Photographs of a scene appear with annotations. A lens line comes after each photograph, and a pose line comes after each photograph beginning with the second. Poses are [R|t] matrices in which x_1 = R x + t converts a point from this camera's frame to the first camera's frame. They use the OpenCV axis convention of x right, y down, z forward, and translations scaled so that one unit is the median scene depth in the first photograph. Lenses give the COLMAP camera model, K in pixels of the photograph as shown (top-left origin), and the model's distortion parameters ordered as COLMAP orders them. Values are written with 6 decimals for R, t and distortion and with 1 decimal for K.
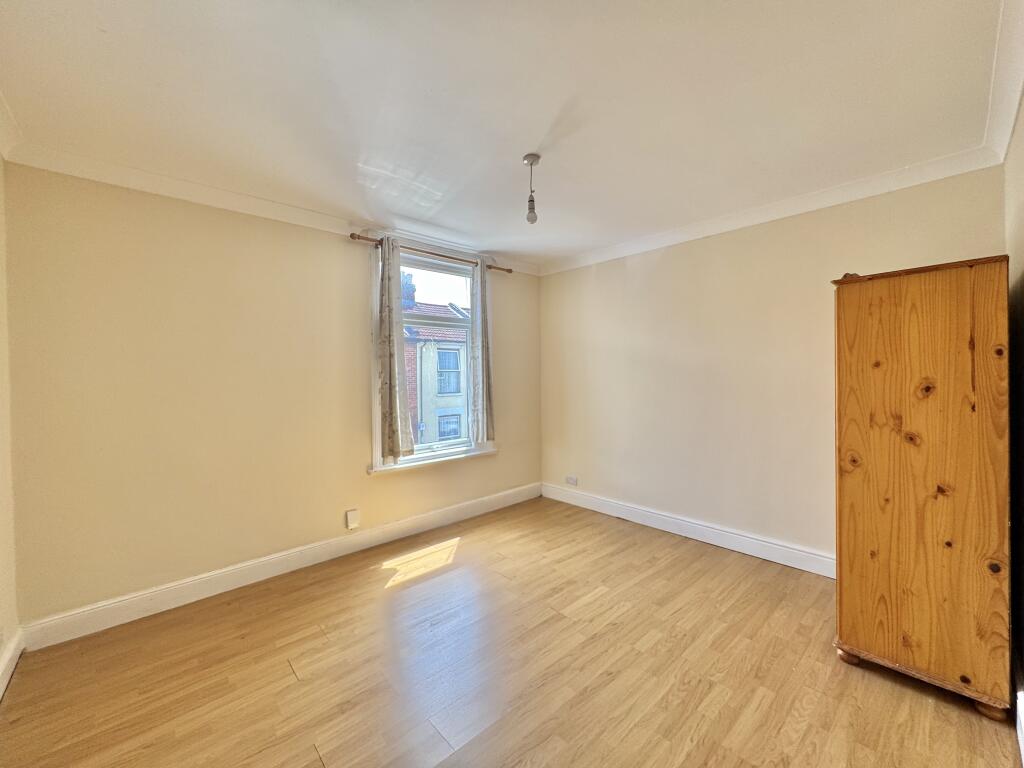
lens RADIAL K [[403.0, 0, 515.1], [0, 403.0, 383.9], [0, 0, 1]] dist [0.002177, -0.000280]
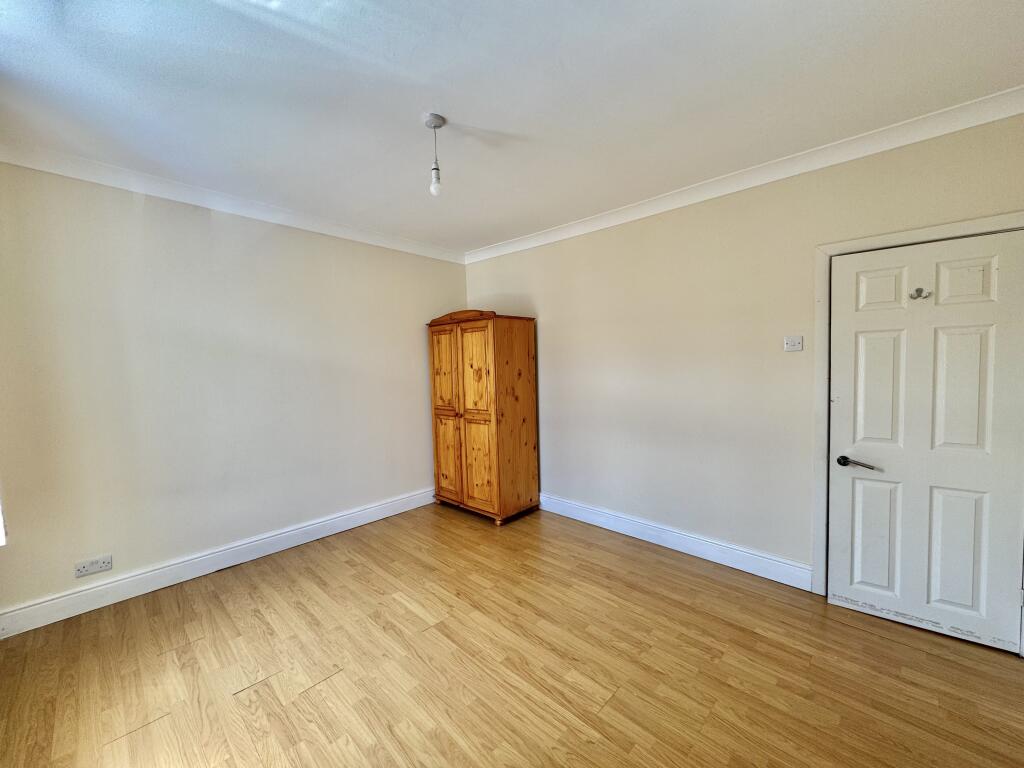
lens RADIAL K [[403.0, 0, 508.9], [0, 403.0, 381.1], [0, 0, 1]] dist [0.002177, -0.000280]
pose [[-0.059880, -0.027373, 0.997830, -0.714588], [0.036048, 0.998913, 0.029566, -0.010943], [-0.997554, 0.037741, -0.058828, 0.764417]]
